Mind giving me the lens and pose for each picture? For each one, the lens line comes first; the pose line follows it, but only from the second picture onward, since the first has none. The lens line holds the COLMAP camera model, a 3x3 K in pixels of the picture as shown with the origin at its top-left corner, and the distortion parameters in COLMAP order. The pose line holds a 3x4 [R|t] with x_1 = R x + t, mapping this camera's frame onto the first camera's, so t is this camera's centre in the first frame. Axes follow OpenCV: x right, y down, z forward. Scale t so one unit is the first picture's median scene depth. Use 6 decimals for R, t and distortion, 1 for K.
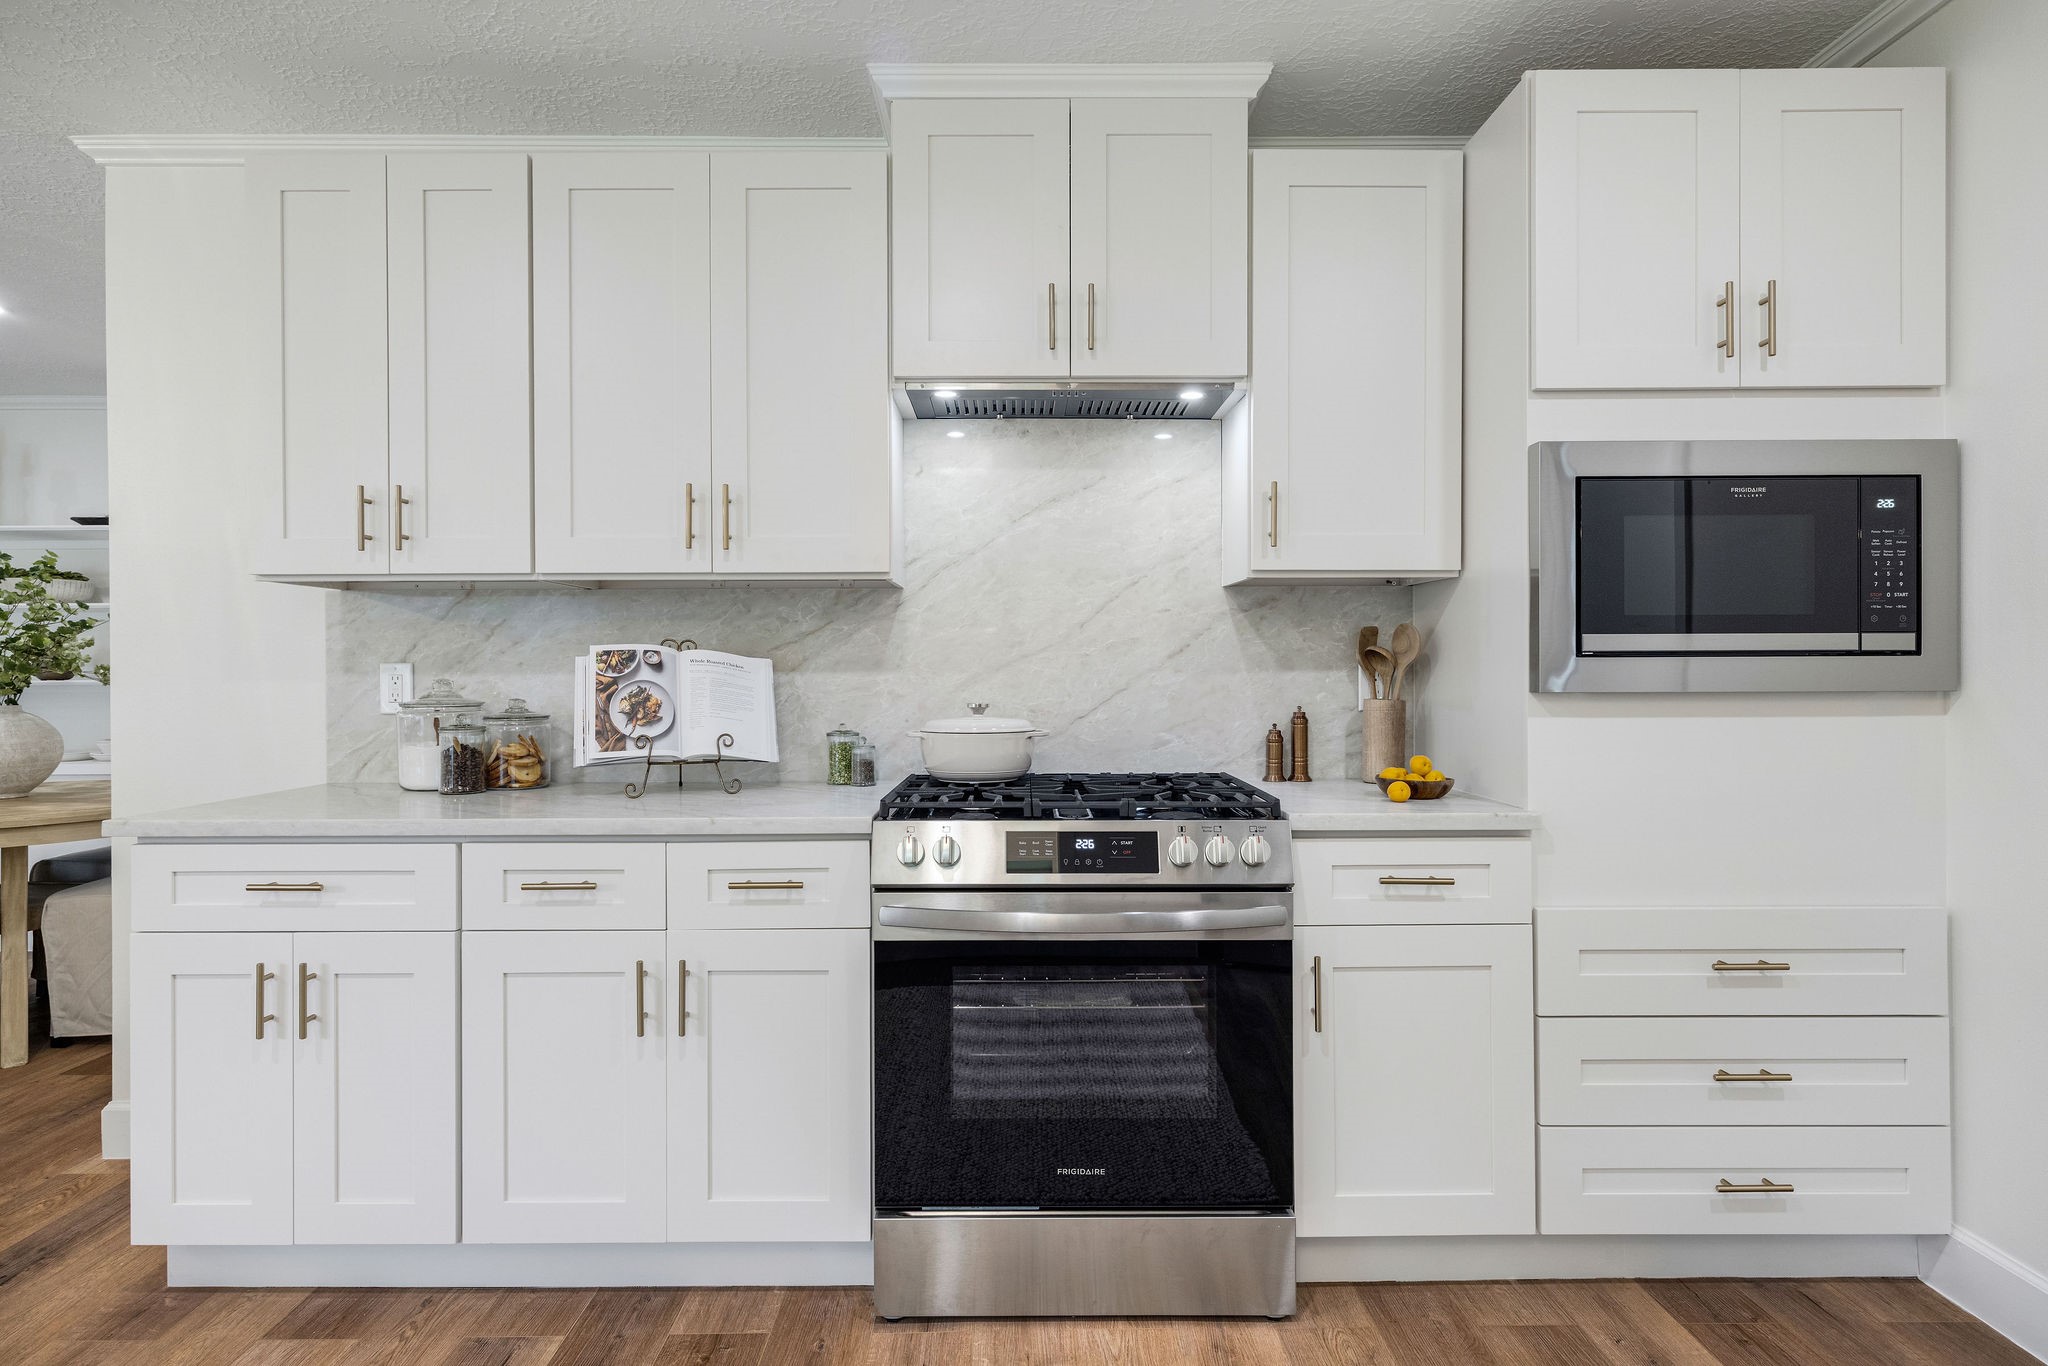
lens RADIAL K [[1053.8, 0, 1011.4], [0, 1053.8, 675.5], [0, 0, 1]] dist [0.004185, 0.000130]
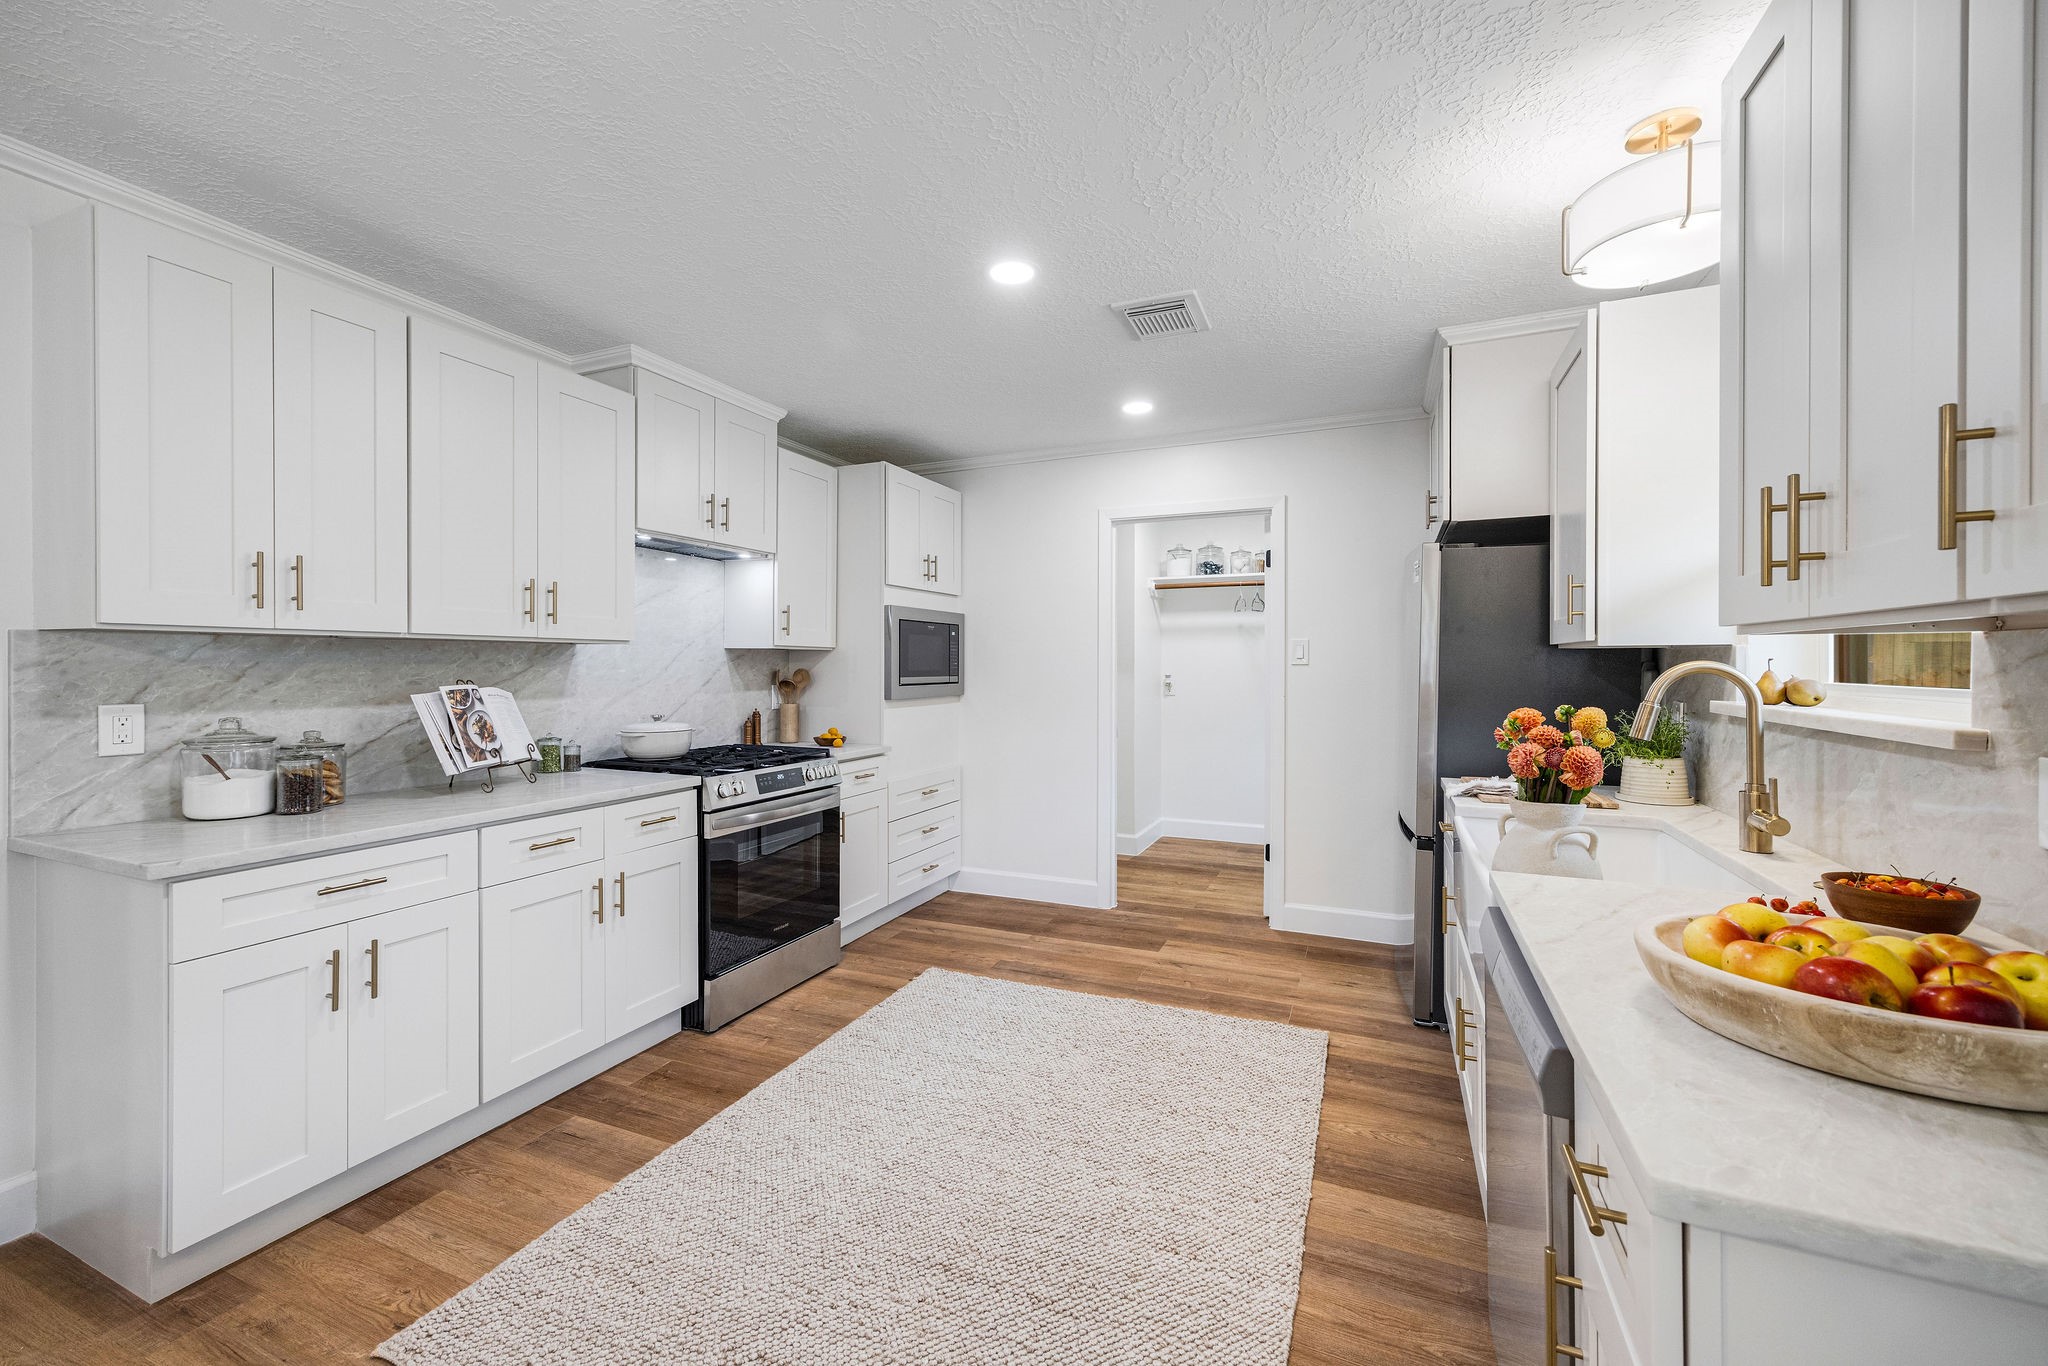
lens RADIAL K [[828.1, 0, 996.6], [0, 828.1, 678.8], [0, 0, 1]] dist [0.003380, -0.000221]
pose [[0.425269, -0.011090, 0.904999, -1.082020], [0.002261, 0.999935, 0.011191, -0.049725], [-0.905064, -0.002713, 0.425266, -0.105987]]
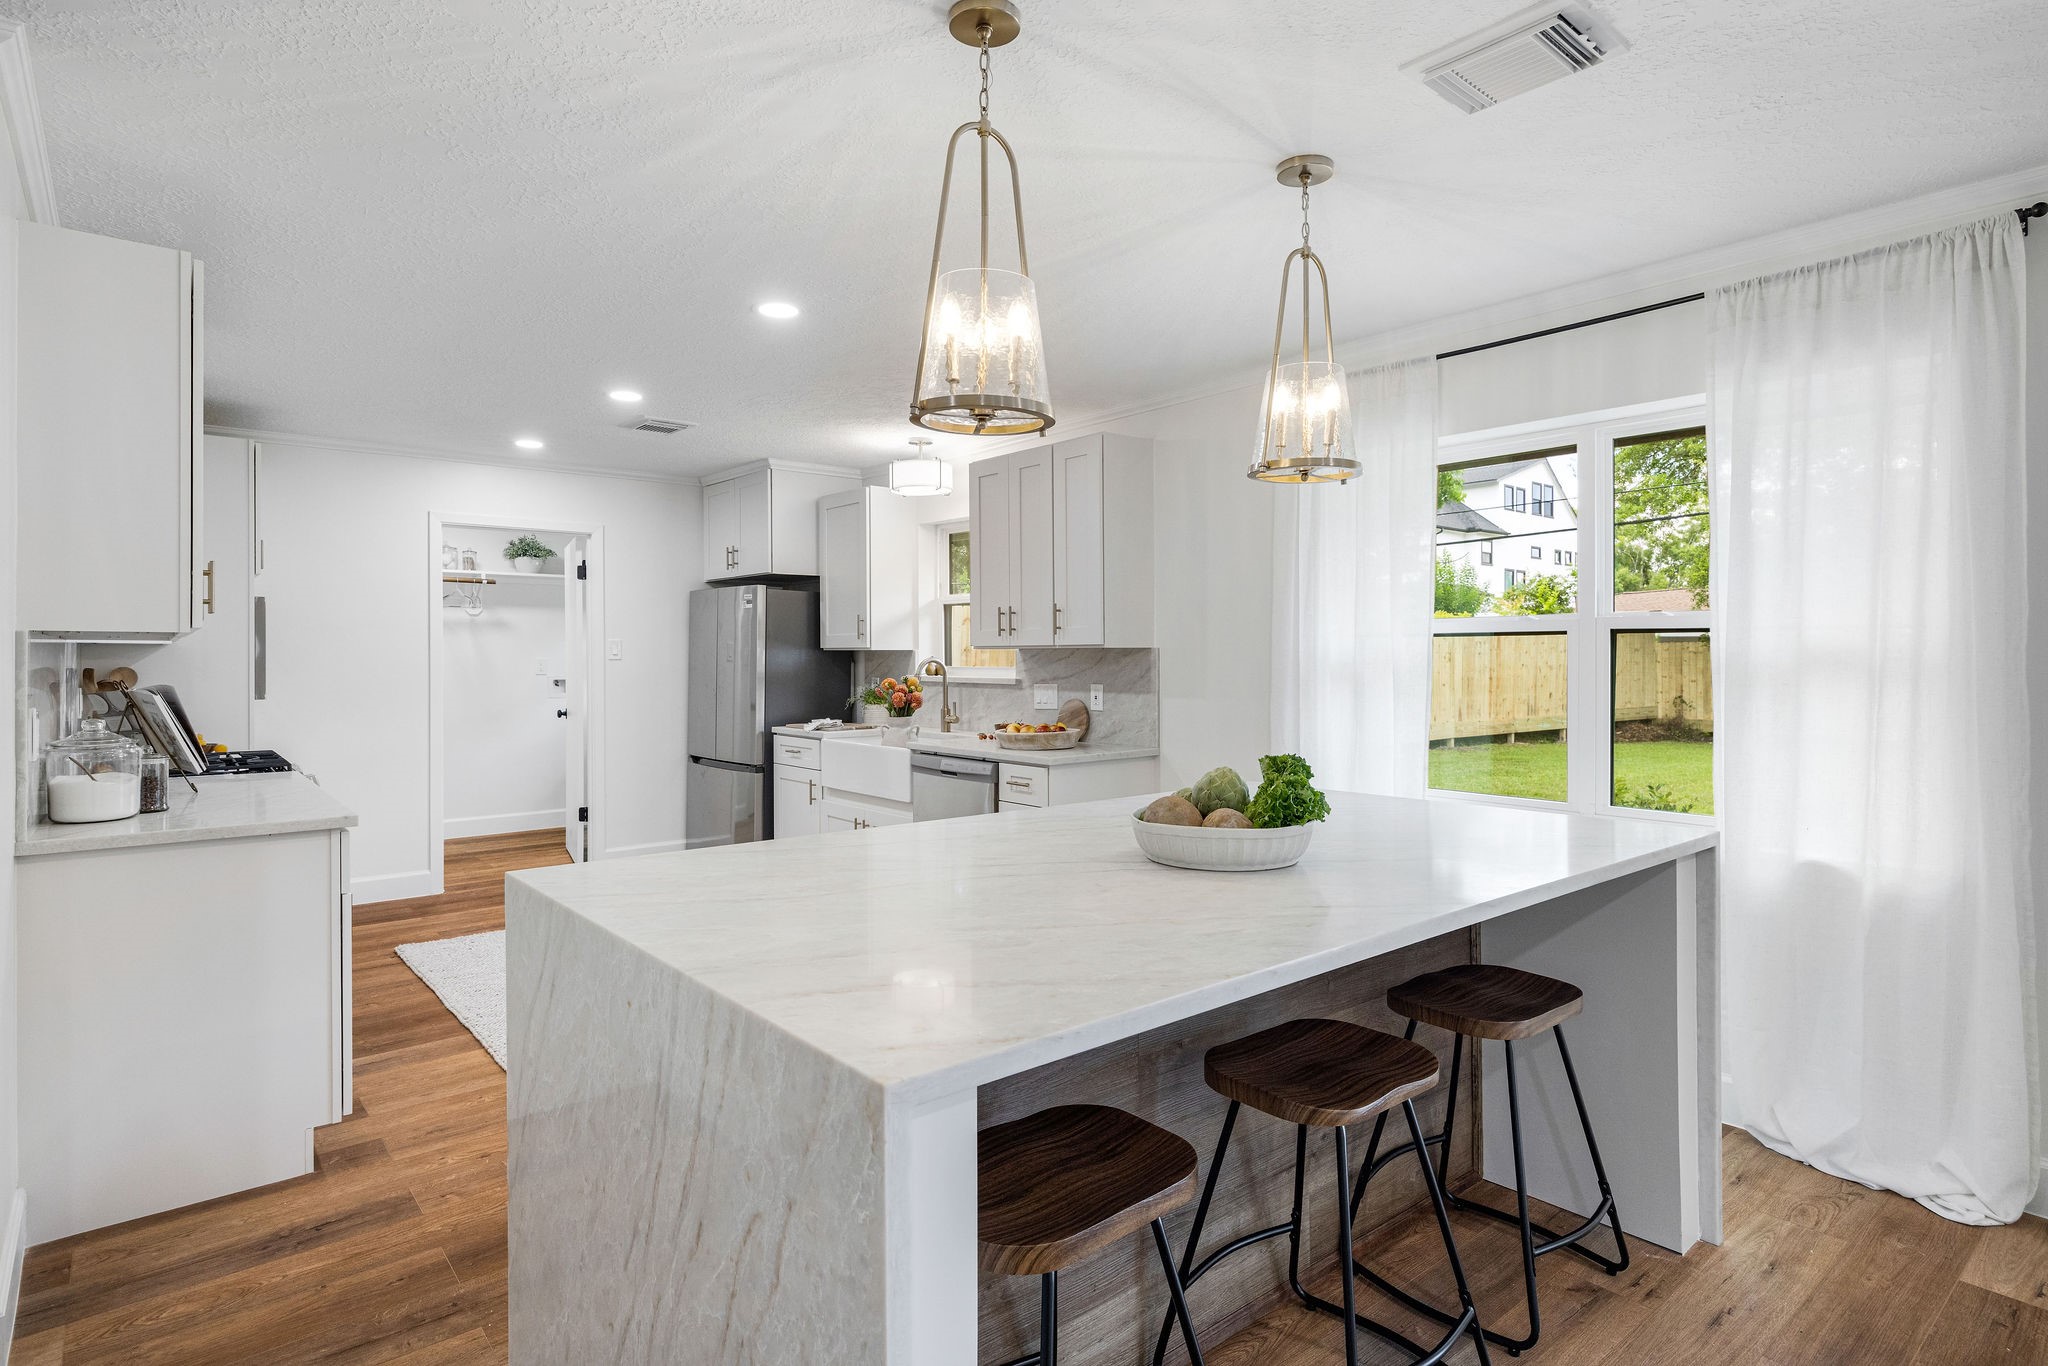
lens RADIAL K [[1106.8, 0, 1034.6], [0, 1106.8, 665.2], [0, 0, 1]] dist [0.000402, -0.000040]
pose [[-0.636628, 0.001541, 0.771170, -2.224911], [0.008647, 0.999949, 0.005140, -0.049383], [-0.771123, 0.009940, -0.636609, 1.074462]]
